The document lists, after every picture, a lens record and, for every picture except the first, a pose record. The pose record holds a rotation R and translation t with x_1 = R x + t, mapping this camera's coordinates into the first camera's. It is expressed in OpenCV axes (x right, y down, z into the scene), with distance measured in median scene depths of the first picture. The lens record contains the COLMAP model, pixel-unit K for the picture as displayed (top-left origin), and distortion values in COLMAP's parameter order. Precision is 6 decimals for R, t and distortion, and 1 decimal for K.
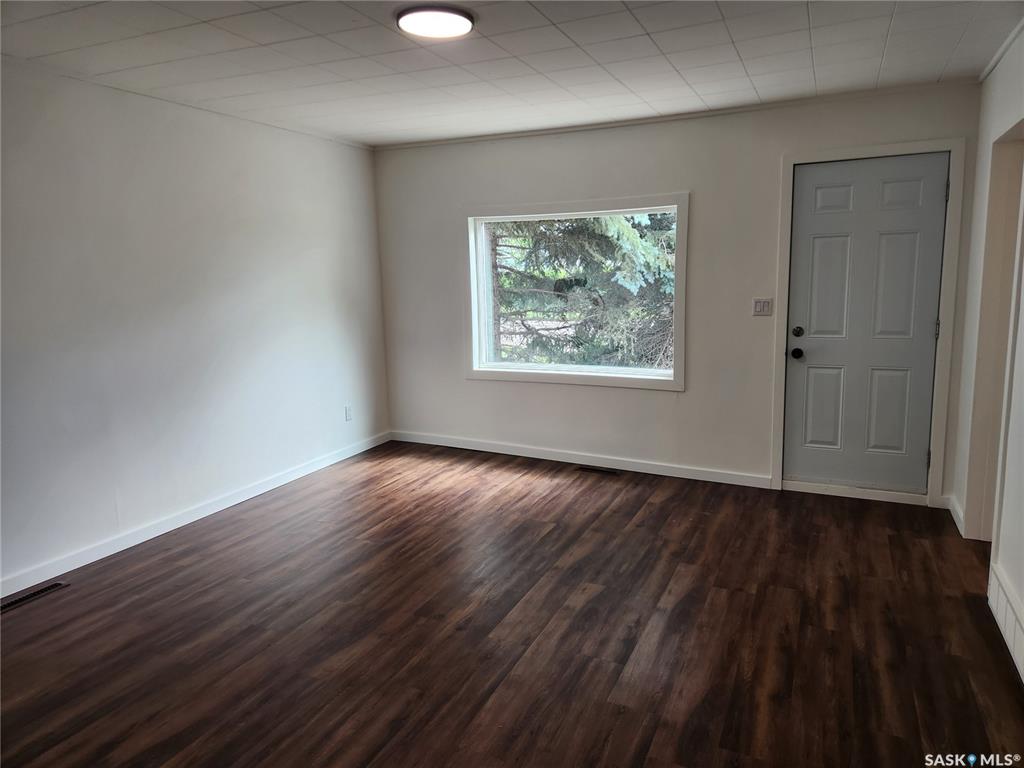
lens RADIAL K [[691.2, 0, 512.9], [0, 691.2, 381.9], [0, 0, 1]] dist [0.010182, -0.007635]
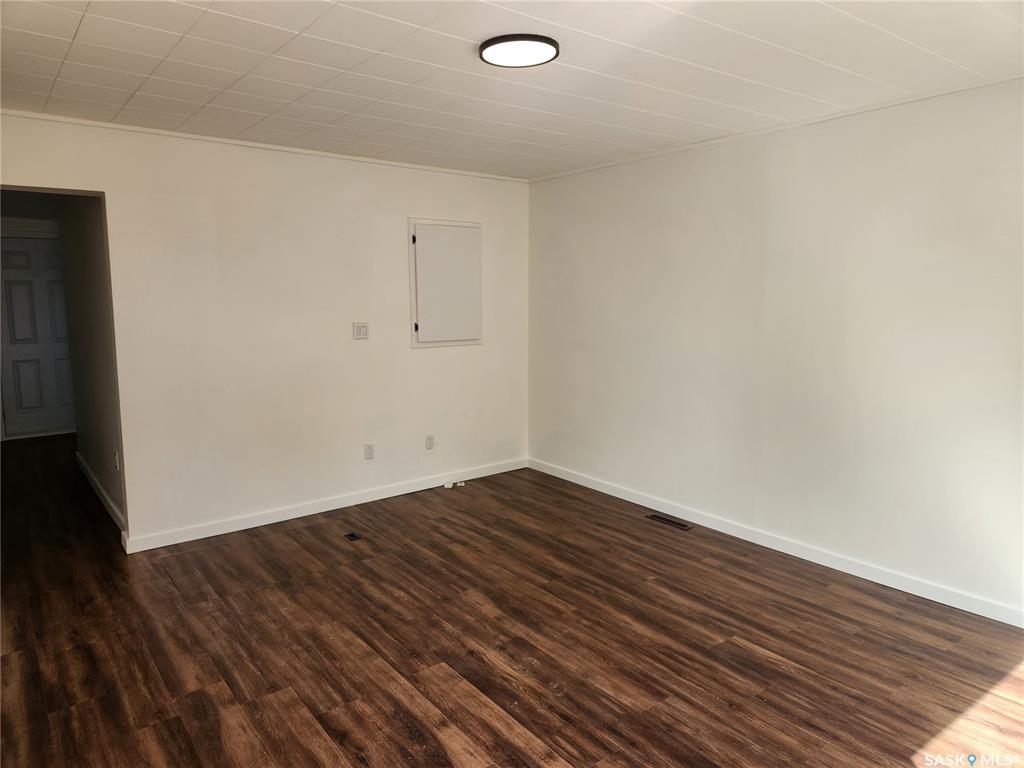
lens RADIAL K [[691.2, 0, 513.0], [0, 691.2, 384.3], [0, 0, 1]] dist [0.010182, -0.007635]
pose [[-0.472215, 0.135816, -0.870958, 0.748493], [-0.134499, 0.965388, 0.223464, -0.270315], [0.871162, 0.222666, -0.437603, 1.441862]]
